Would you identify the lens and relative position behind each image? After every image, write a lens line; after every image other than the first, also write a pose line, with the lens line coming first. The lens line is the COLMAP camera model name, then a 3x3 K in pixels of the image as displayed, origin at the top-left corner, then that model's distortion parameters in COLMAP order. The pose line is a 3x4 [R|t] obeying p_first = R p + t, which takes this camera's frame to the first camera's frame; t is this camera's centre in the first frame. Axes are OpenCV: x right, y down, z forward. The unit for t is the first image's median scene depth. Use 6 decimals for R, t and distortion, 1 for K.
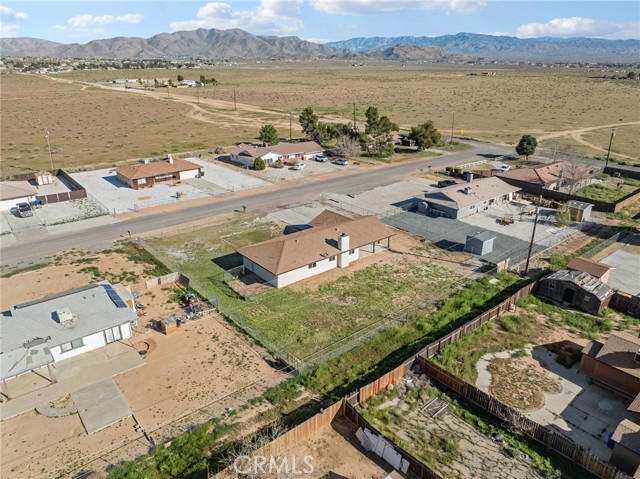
lens RADIAL K [[451.3, 0, 324.4], [0, 451.3, 249.1], [0, 0, 1]] dist [-0.041459, 0.005194]
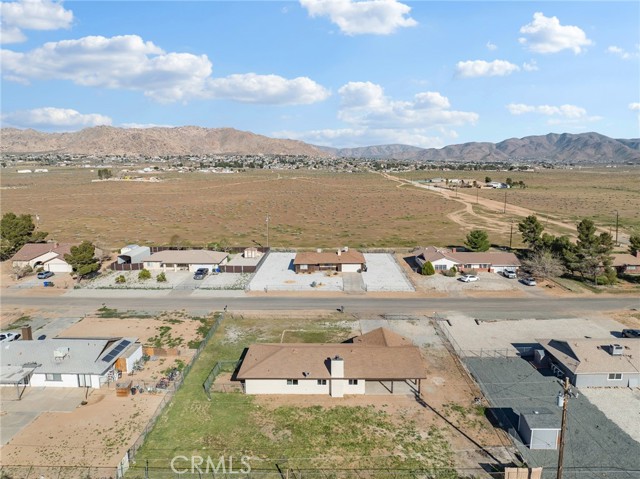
lens RADIAL K [[451.3, 0, 324.4], [0, 451.3, 249.1], [0, 0, 1]] dist [-0.041459, 0.005194]
pose [[0.760407, 0.117816, -0.638671, 0.482871], [-0.248934, 0.961173, -0.119075, -0.108973], [0.599844, 0.249532, 0.760211, 0.258817]]
